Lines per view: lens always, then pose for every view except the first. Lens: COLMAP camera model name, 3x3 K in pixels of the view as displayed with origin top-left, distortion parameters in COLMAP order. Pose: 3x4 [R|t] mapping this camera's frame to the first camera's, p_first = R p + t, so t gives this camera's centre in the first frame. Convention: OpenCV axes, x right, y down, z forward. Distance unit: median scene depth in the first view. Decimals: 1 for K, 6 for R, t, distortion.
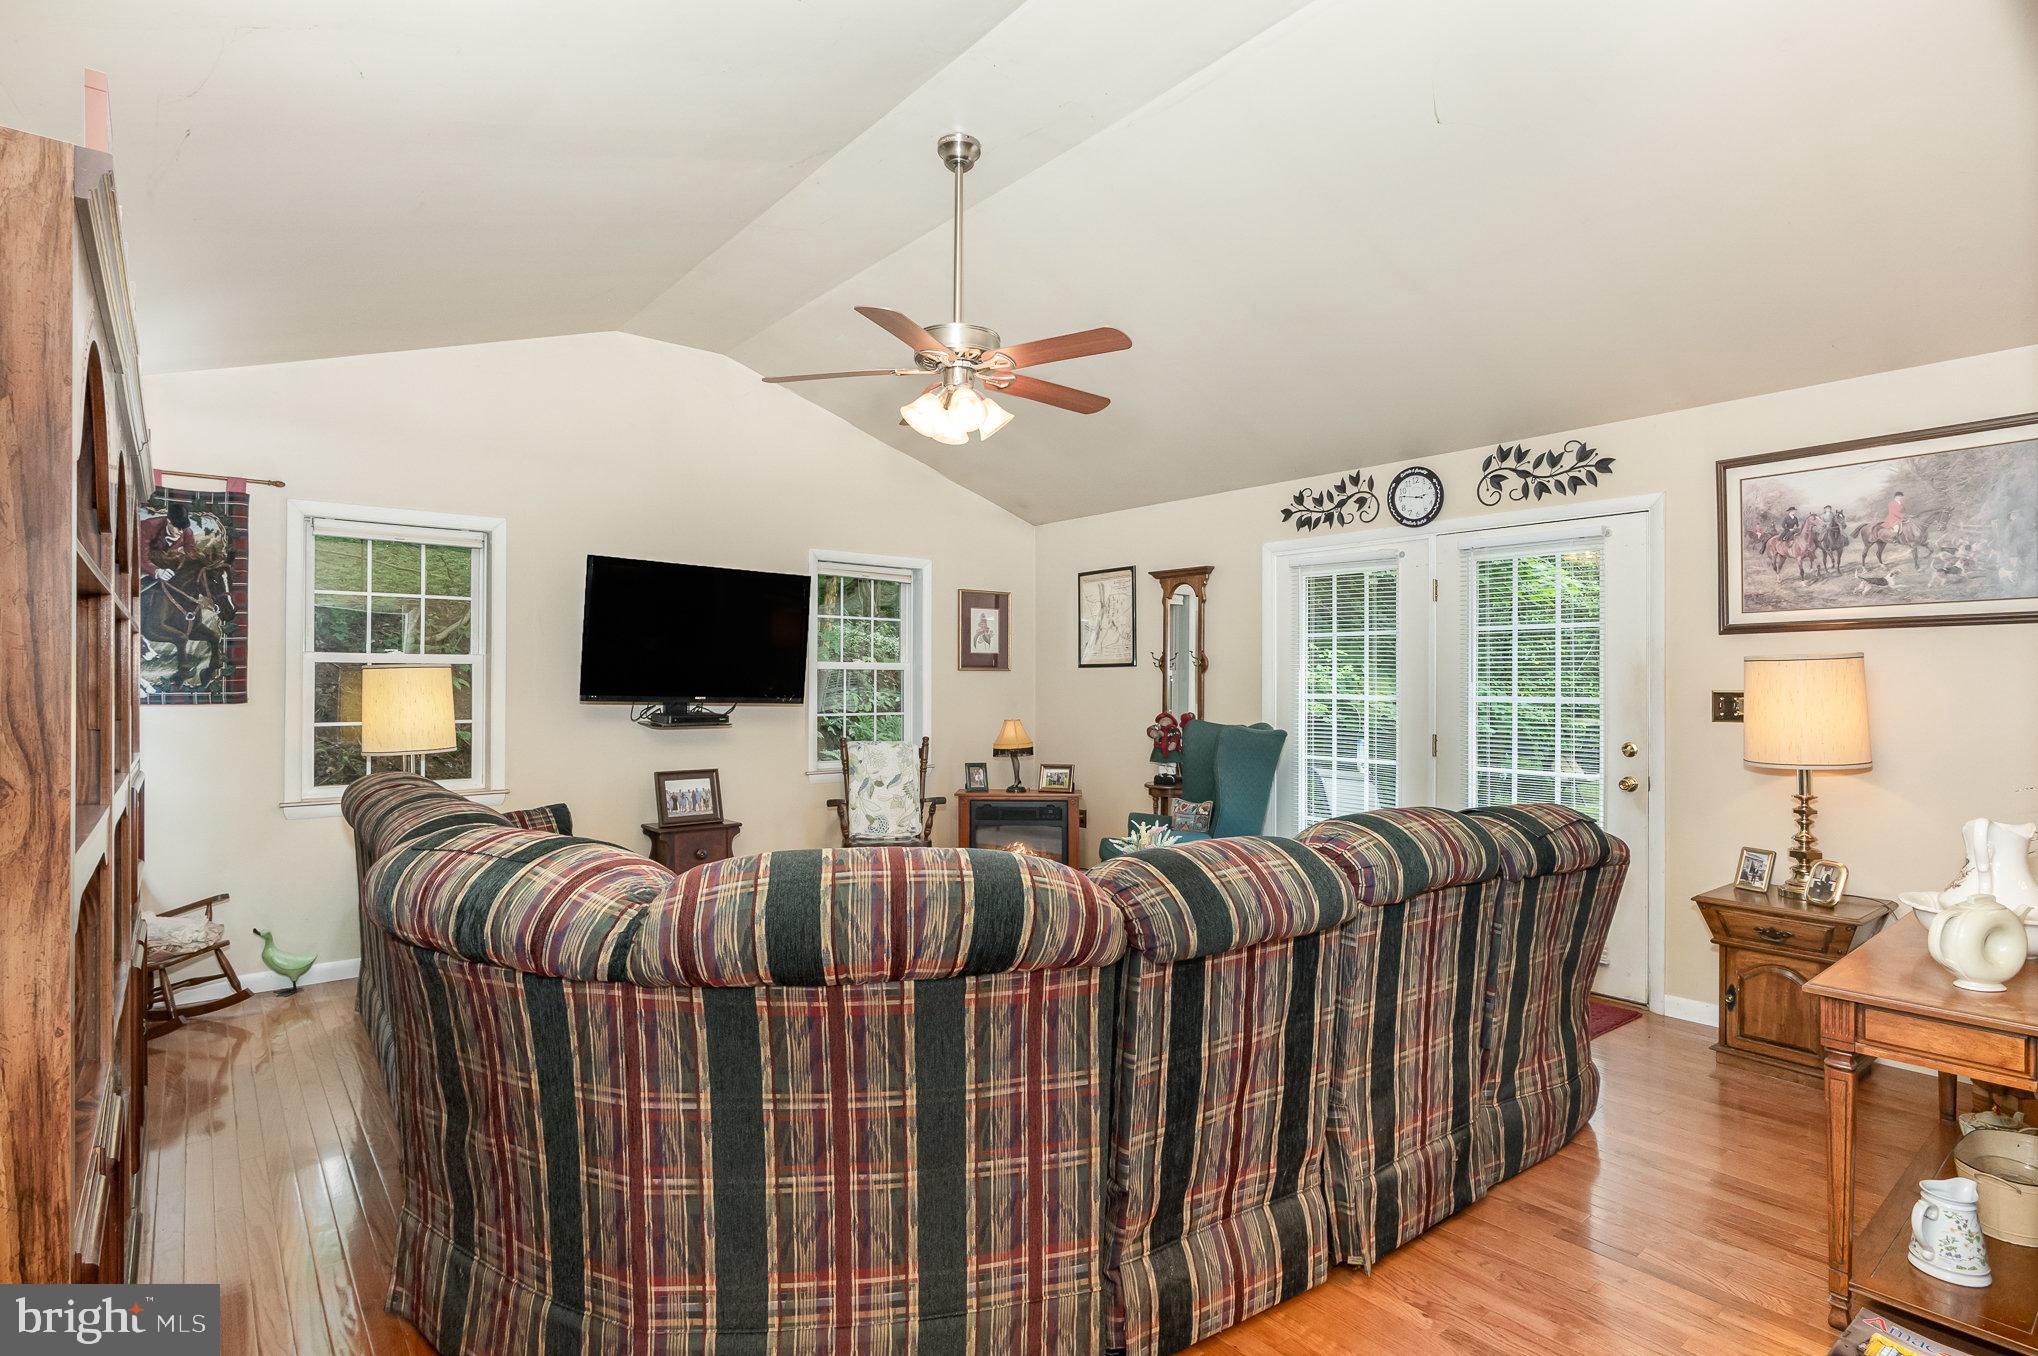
lens RADIAL K [[1010.0, 0, 1015.1], [0, 1010.0, 688.7], [0, 0, 1]] dist [-0.009821, 0.008617]
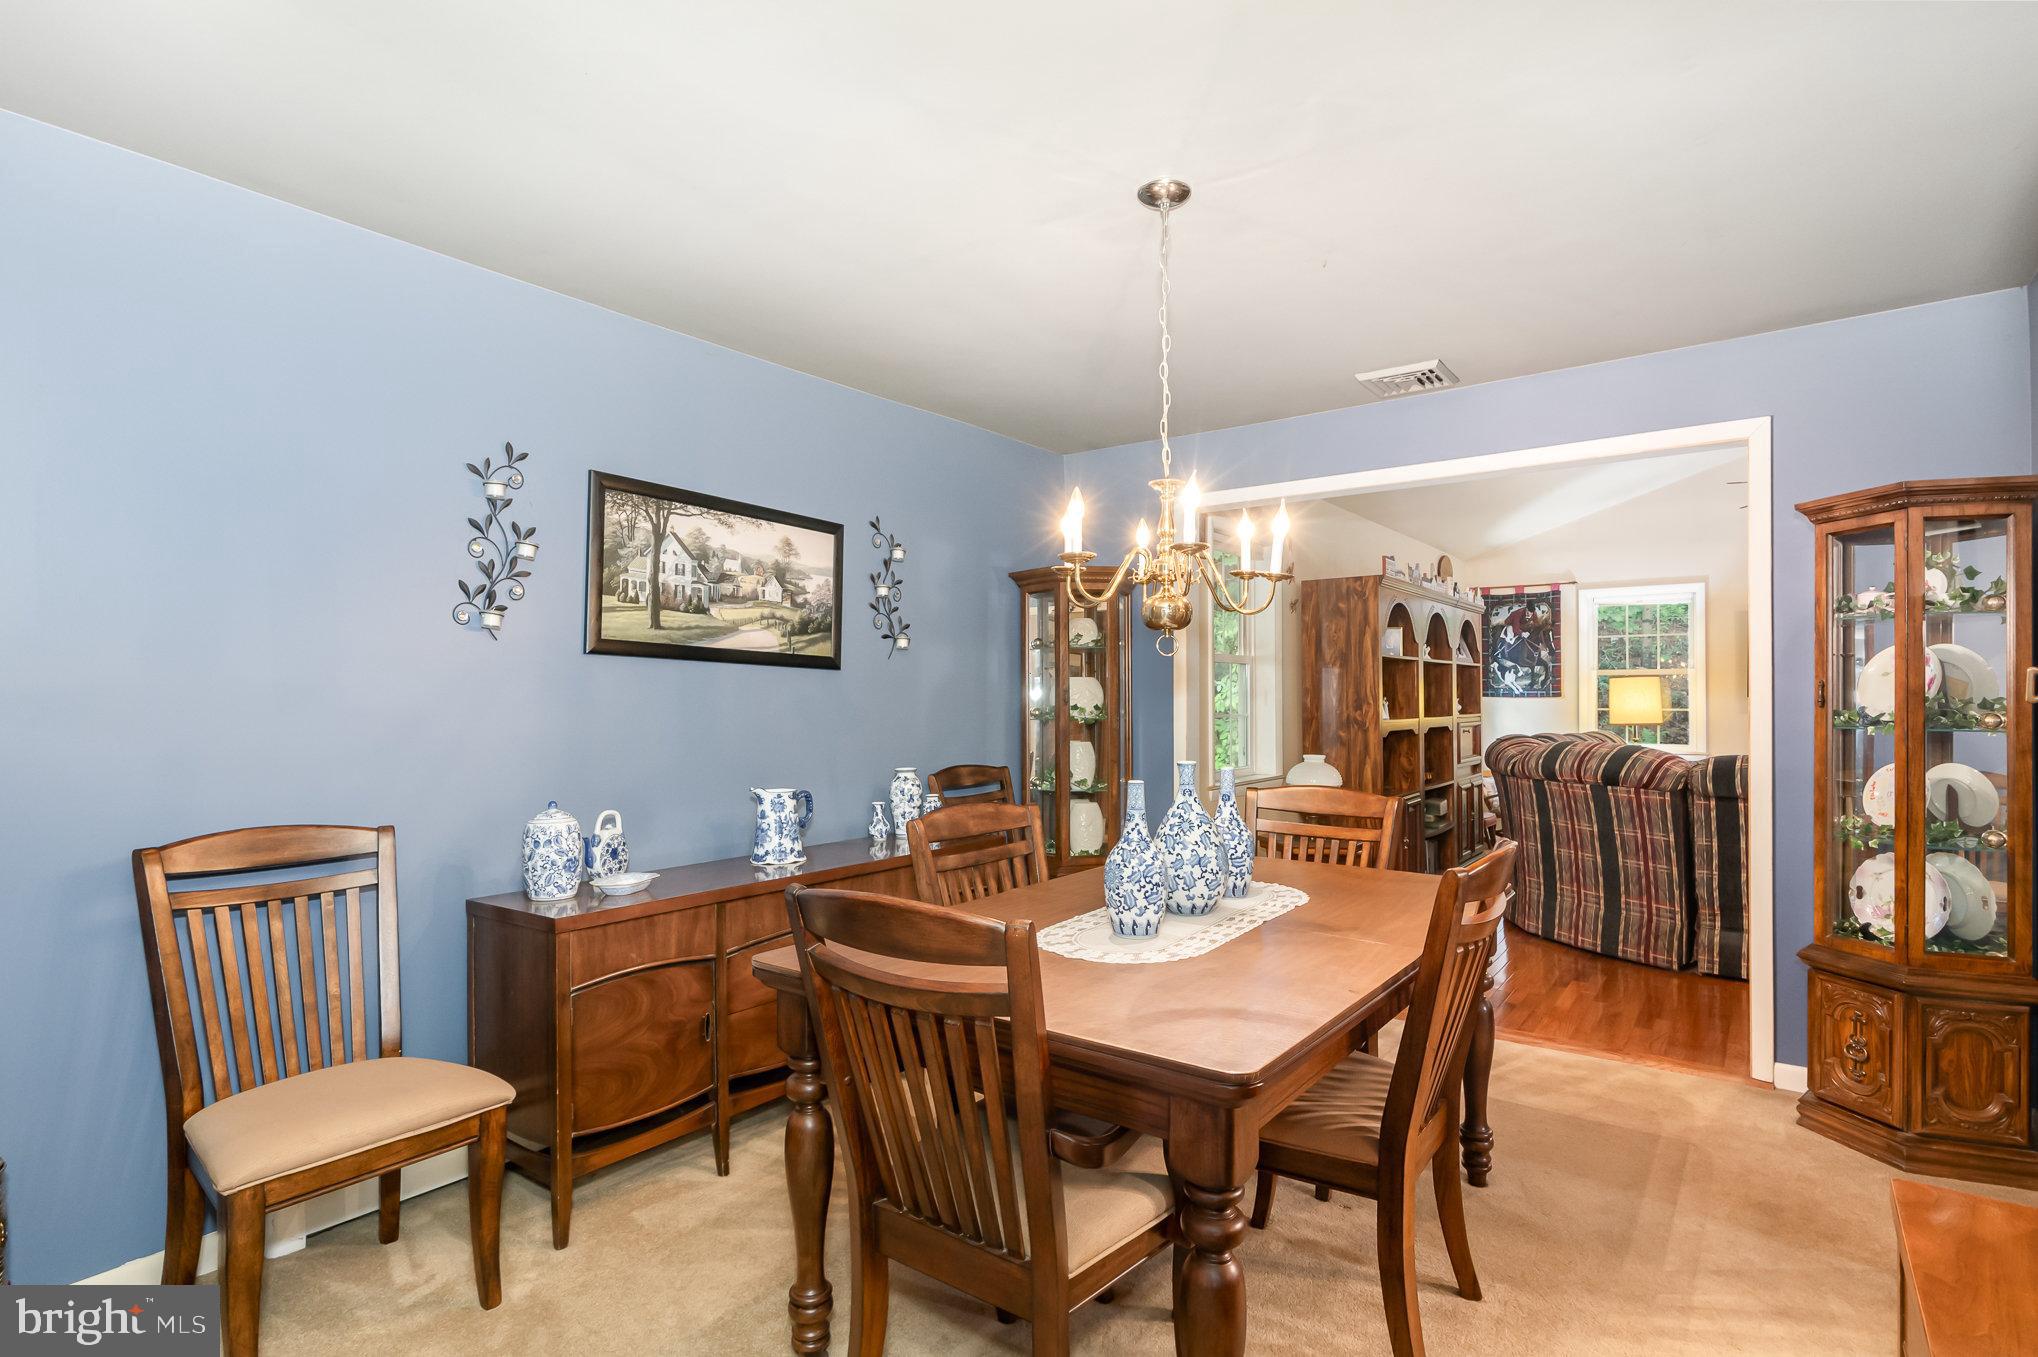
lens RADIAL K [[1010.0, 0, 1015.1], [0, 1010.0, 689.2], [0, 0, 1]] dist [-0.009821, 0.008617]
pose [[0.235946, -0.007260, -0.971739, 0.918881], [-0.000978, 0.999970, -0.007708, 0.015554], [0.971766, 0.002769, 0.235932, -0.509239]]
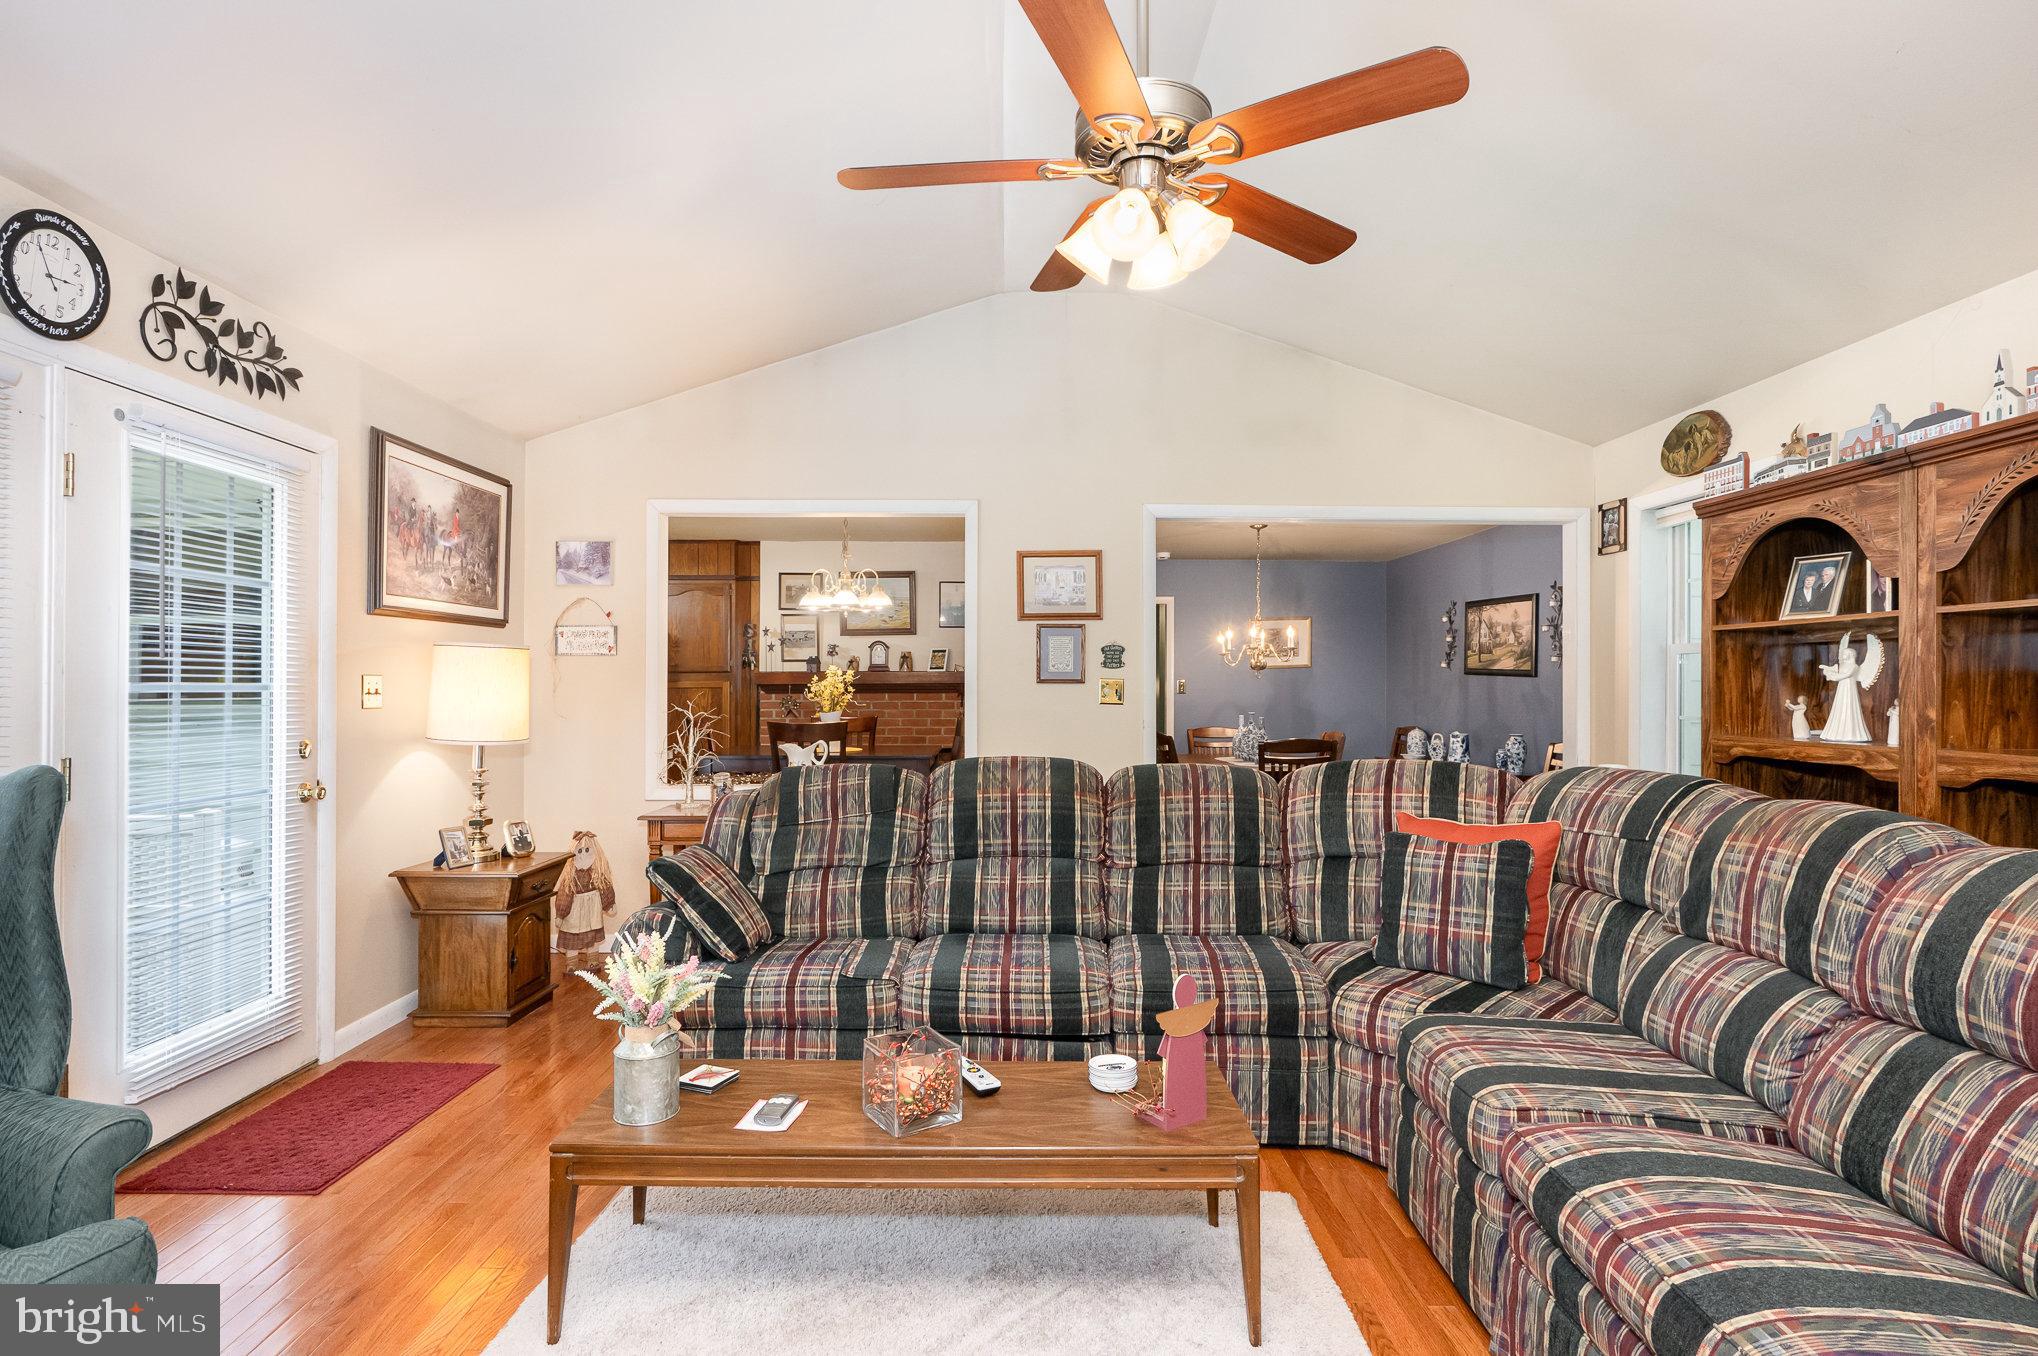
lens RADIAL K [[1010.0, 0, 1015.1], [0, 1010.0, 688.7], [0, 0, 1]] dist [-0.009821, 0.008617]
pose [[-0.776837, -0.007409, 0.629658, -0.309146], [-0.005730, 0.999973, 0.004697, 0.006463], [-0.629676, 0.000040, -0.776858, 1.205946]]
